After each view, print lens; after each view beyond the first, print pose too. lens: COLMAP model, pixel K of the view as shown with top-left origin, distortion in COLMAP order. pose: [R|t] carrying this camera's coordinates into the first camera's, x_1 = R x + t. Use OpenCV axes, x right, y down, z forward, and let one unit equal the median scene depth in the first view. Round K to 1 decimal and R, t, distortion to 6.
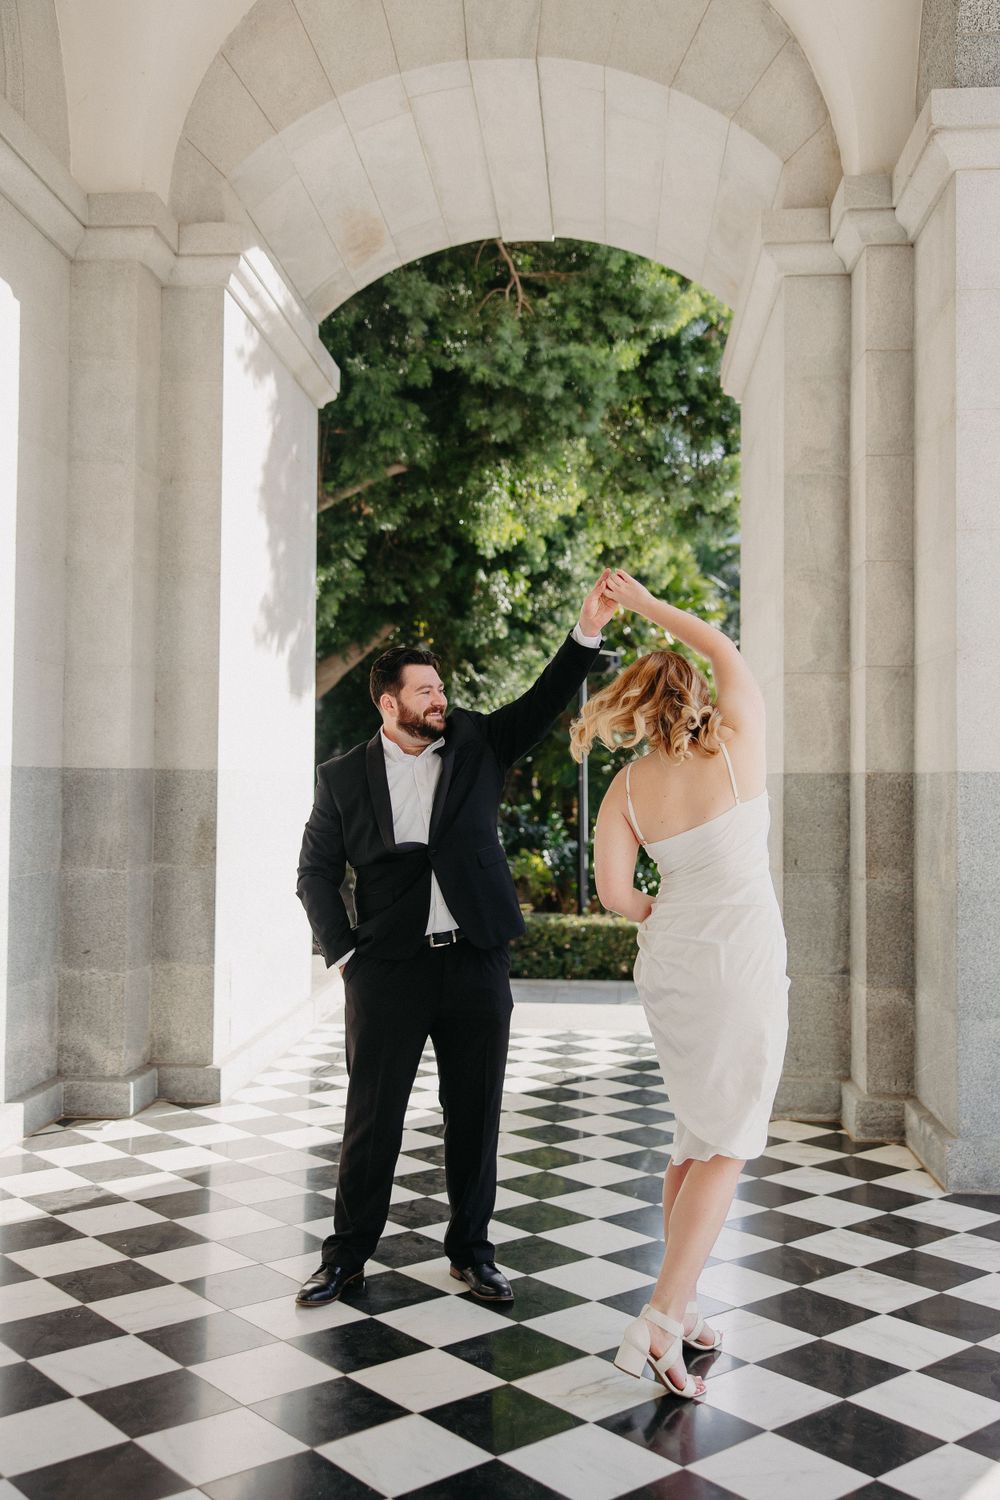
lens RADIAL K [[1478.1, 0, 491.4], [0, 1478.1, 733.6], [0, 0, 1]] dist [0.007751, 0.000884]
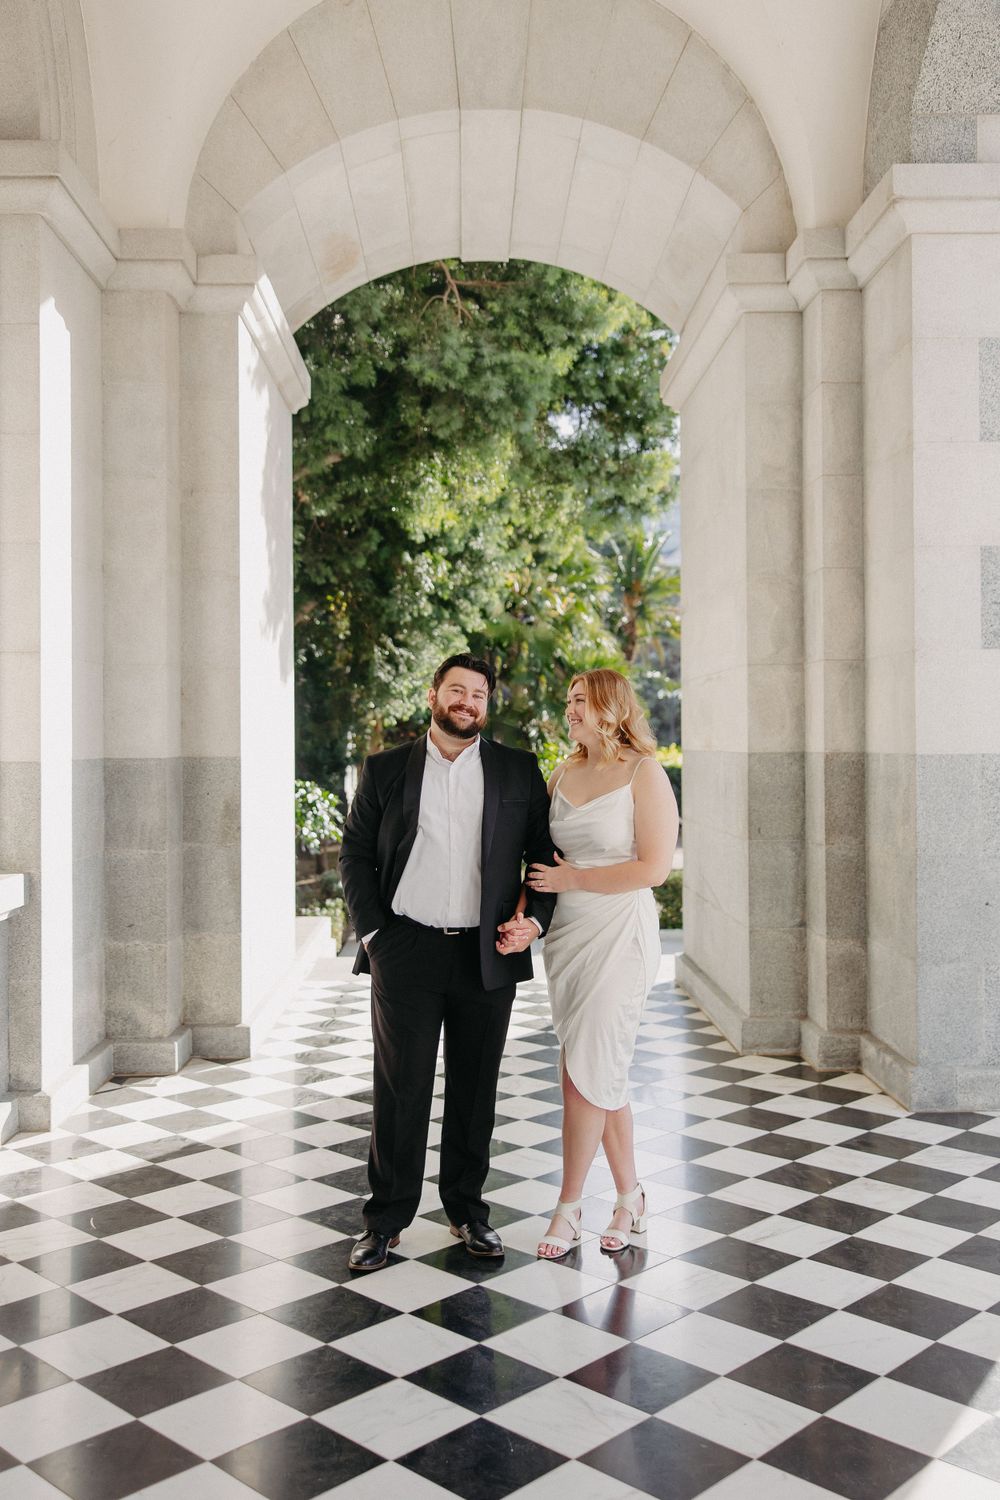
lens RADIAL K [[1415.2, 0, 489.6], [0, 1415.2, 730.0], [0, 0, 1]] dist [0.003621, -0.000333]
pose [[0.995421, -0.013833, 0.094579, -0.100315], [0.011186, 0.999532, 0.028460, -0.023250], [-0.094928, -0.027272, 0.995111, -0.063722]]
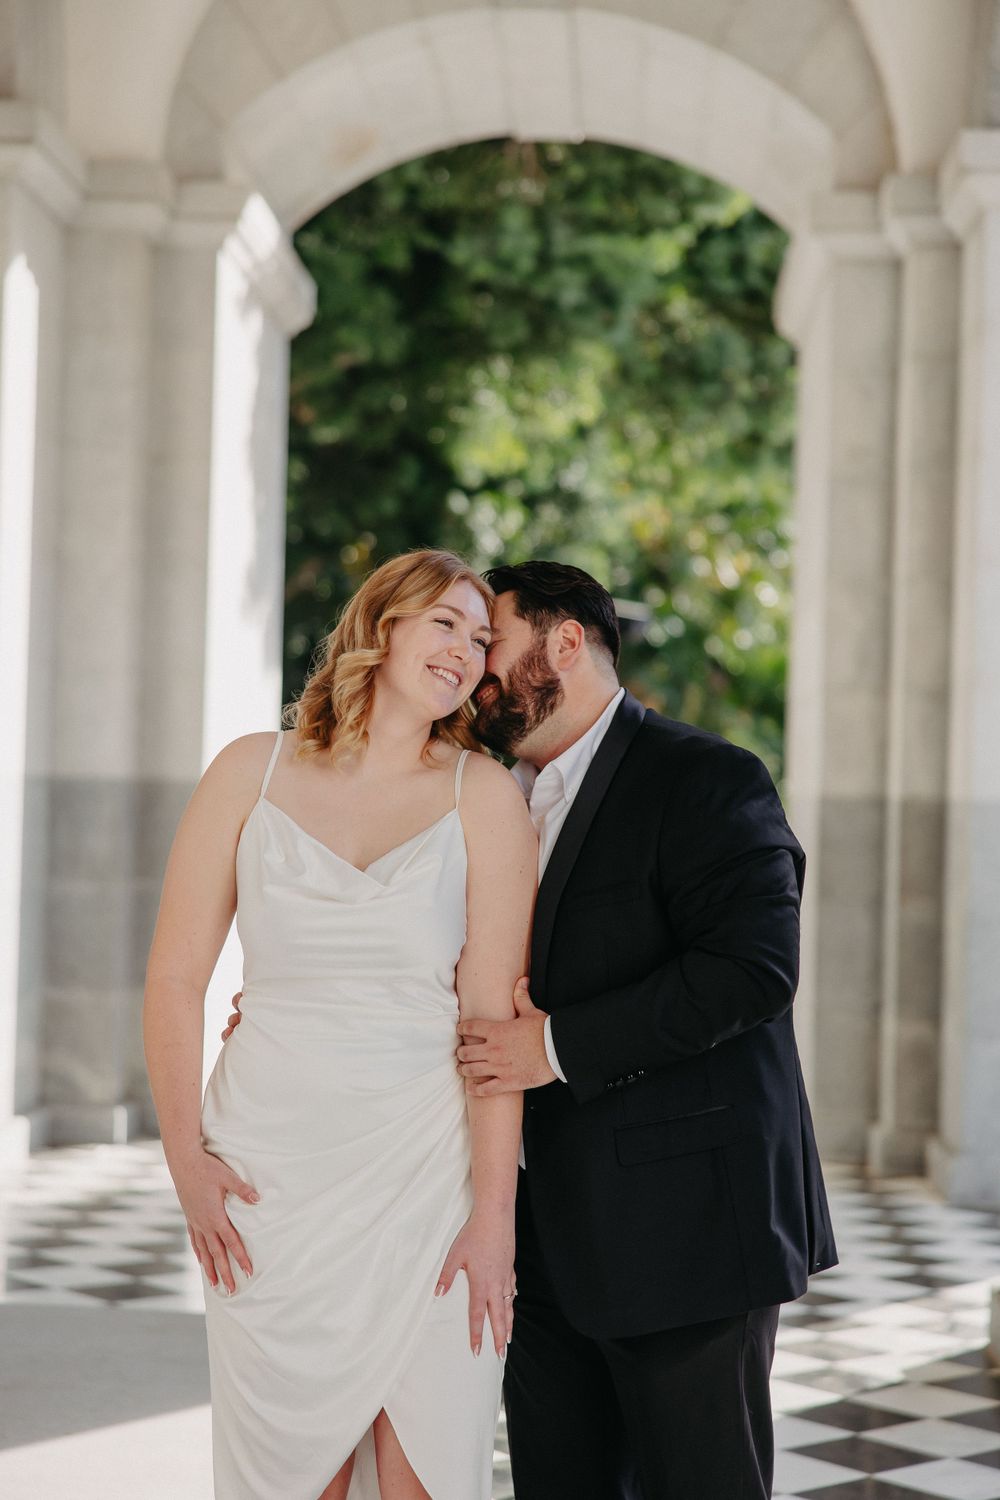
lens RADIAL K [[2773.7, 0, 500.0], [0, 2773.7, 750.0], [0, 0, 1]] dist [0.045715, 0.109601]
pose [[0.999297, 0.019786, 0.031850, -0.058541], [-0.020397, 0.999612, 0.018988, -0.030442], [-0.031461, -0.019624, 0.999312, -0.729007]]
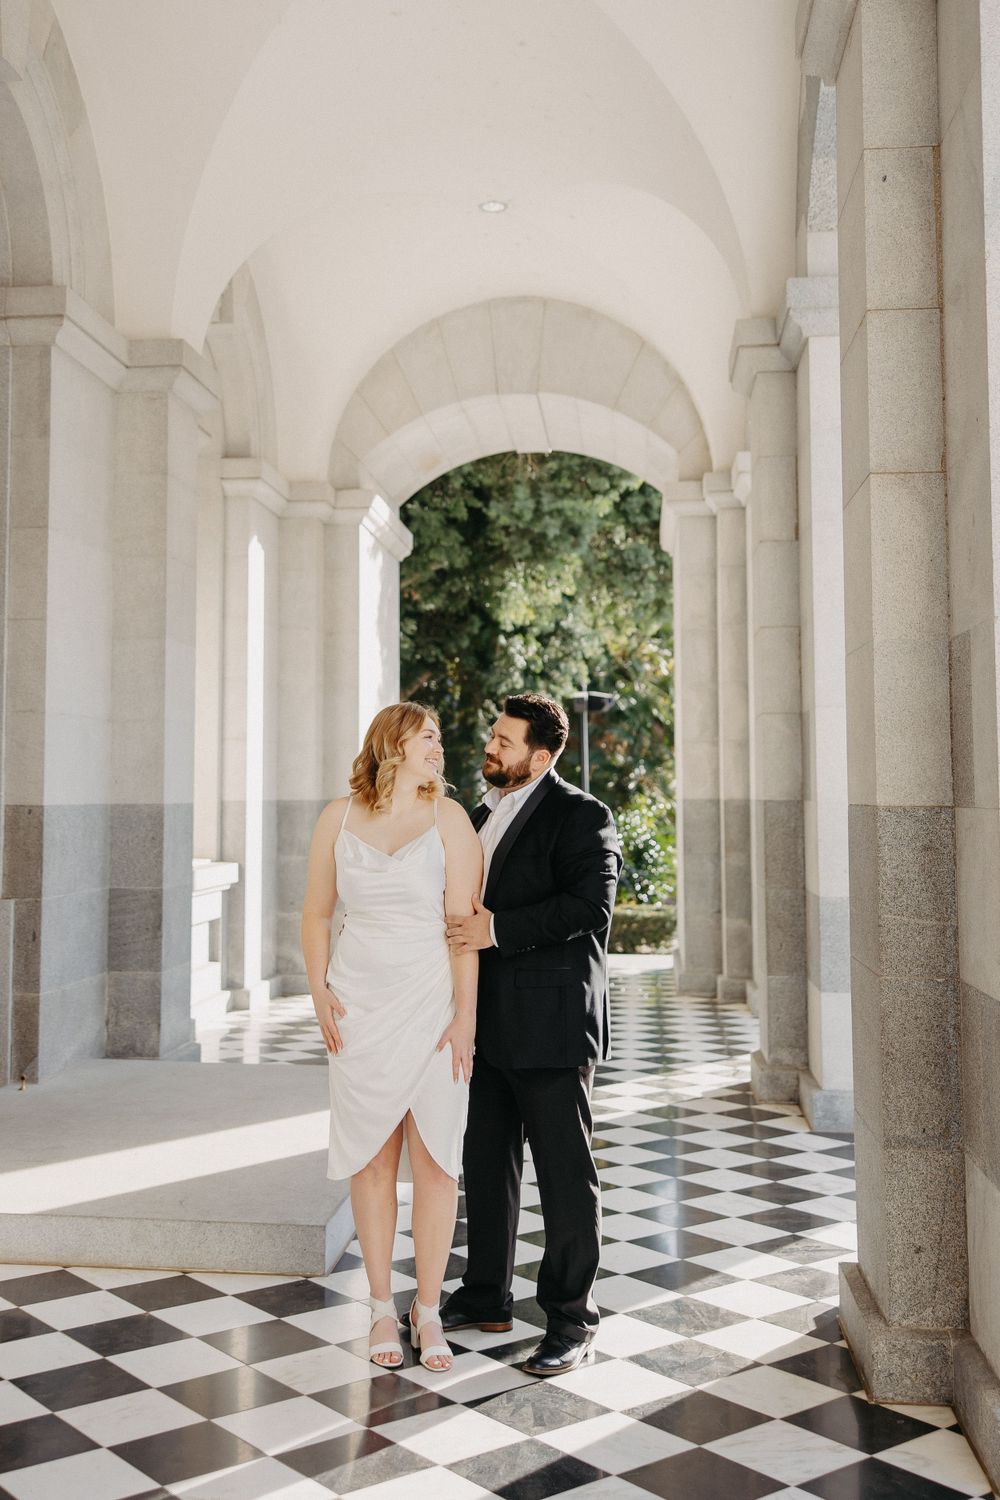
lens RADIAL K [[1631.9, 0, 444.1], [0, 1631.9, 669.3], [0, 0, 1]] dist [0.012350, 0.005401]
pose [[0.999272, -0.012207, -0.036135, -0.013616], [0.010673, 0.999046, -0.042334, -0.047230], [0.036618, 0.041918, 0.998450, -0.930086]]
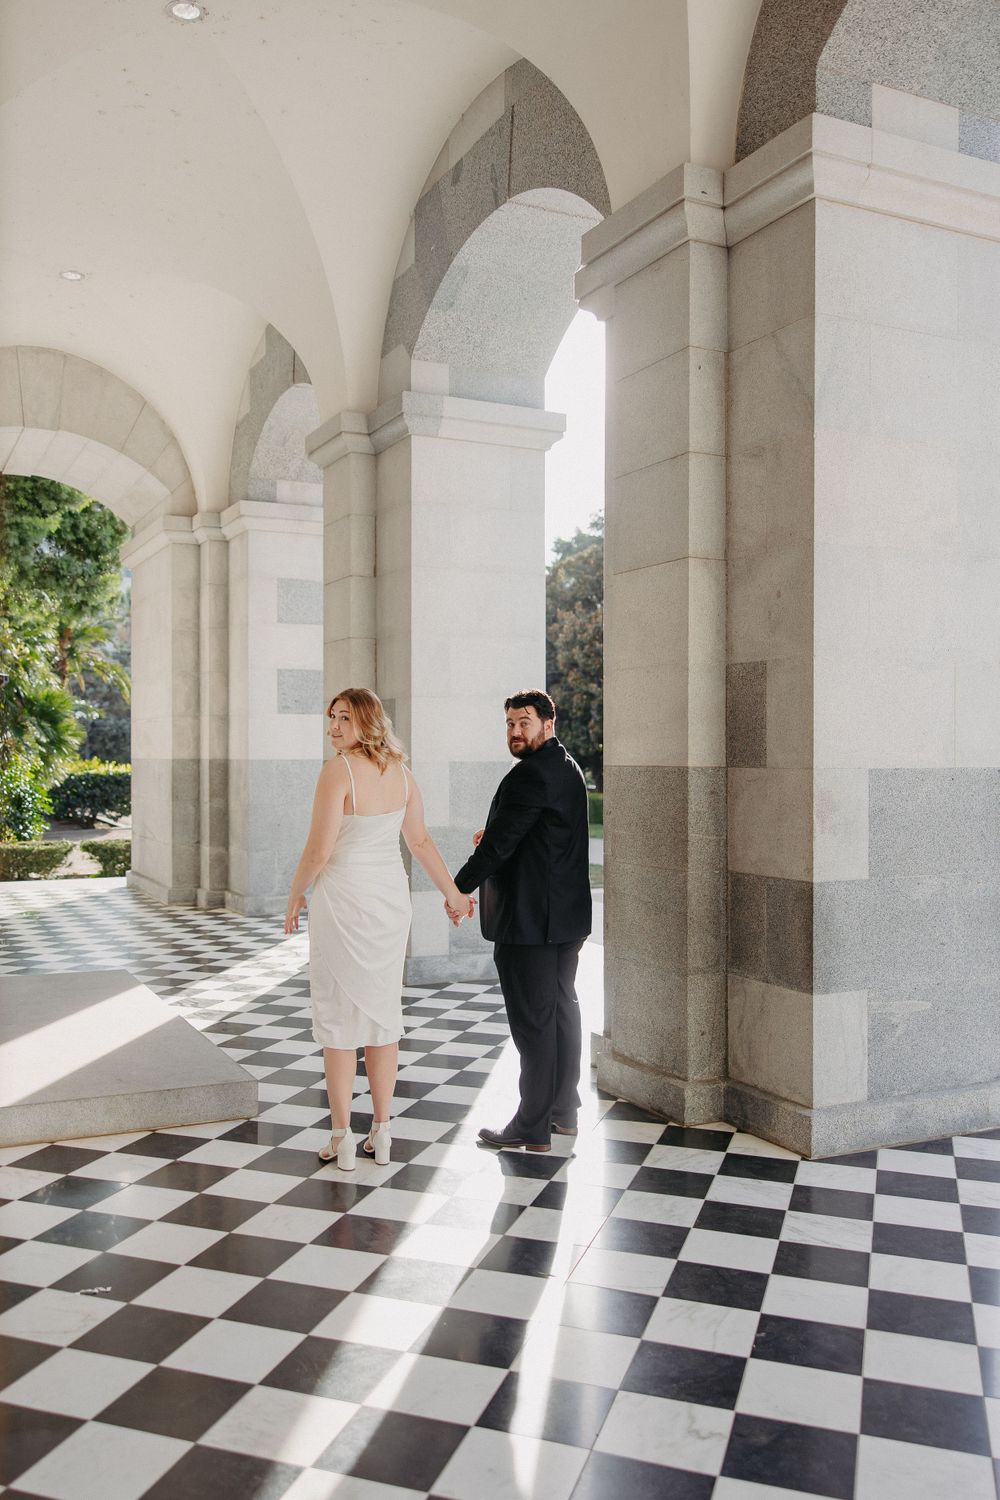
lens RADIAL K [[1235.6, 0, 462.9], [0, 1235.6, 758.4], [0, 0, 1]] dist [0.008174, 0.003095]
pose [[0.865149, -0.010691, 0.501401, -0.370653], [-0.010204, 0.999191, 0.038912, -0.052964], [-0.501411, -0.038781, 0.864340, -0.884980]]
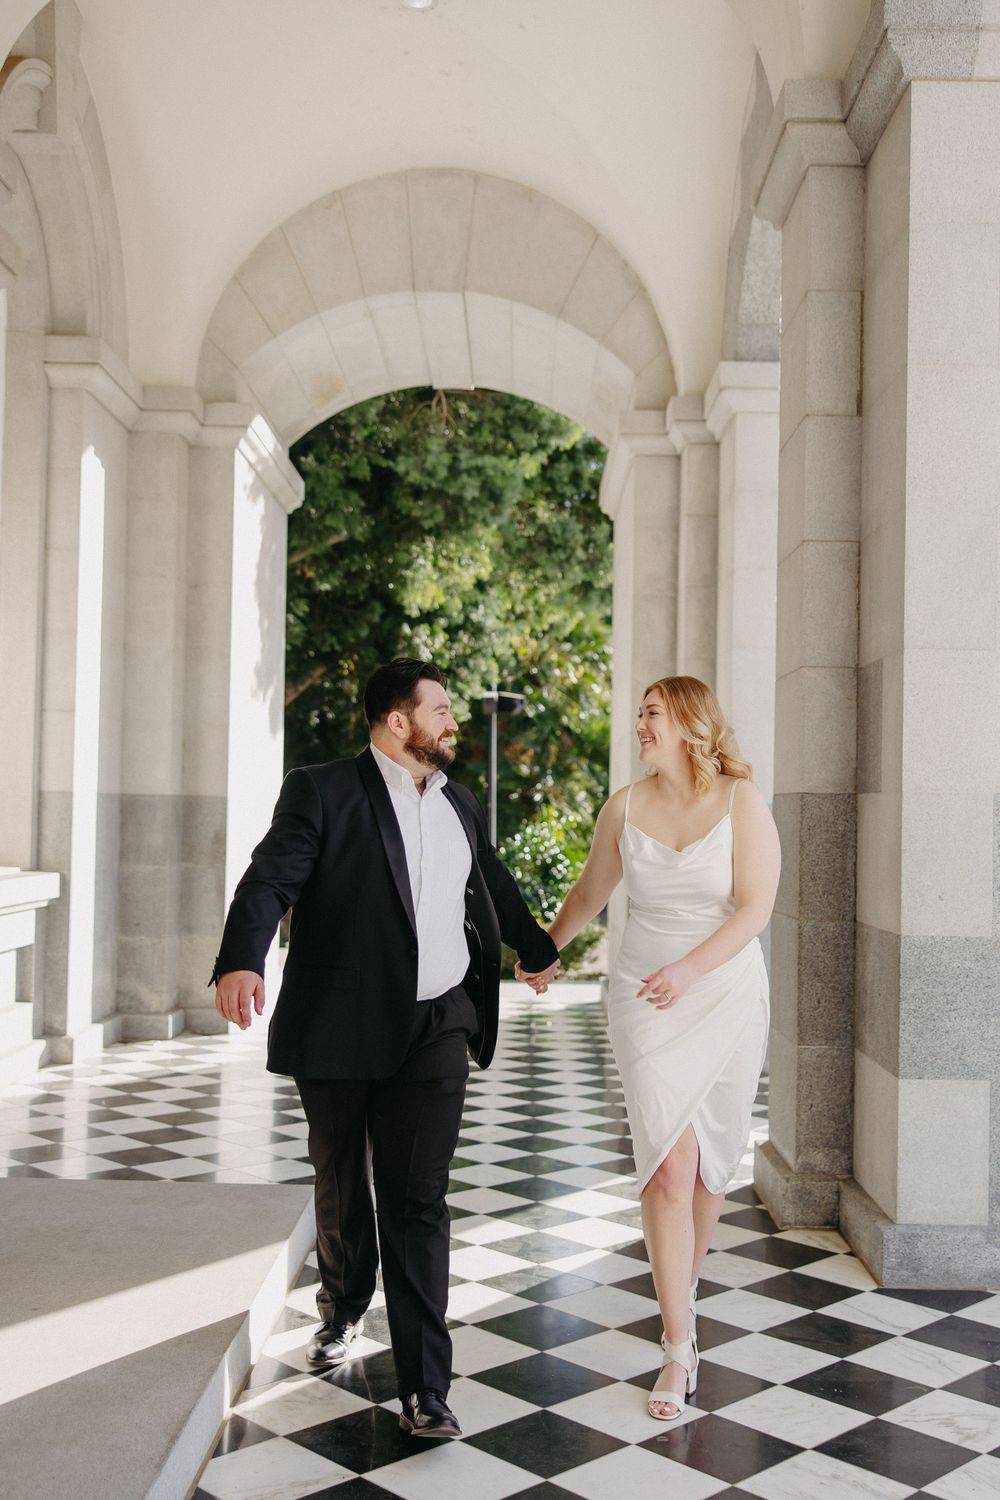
lens RADIAL K [[1554.1, 0, 534.7], [0, 1554.1, 779.3], [0, 0, 1]] dist [0.005239, 0.001626]
pose [[0.996051, 0.011209, 0.088069, -0.026902], [-0.012393, 0.999840, 0.012908, -0.013887], [-0.087910, -0.013949, 0.996031, -0.483599]]
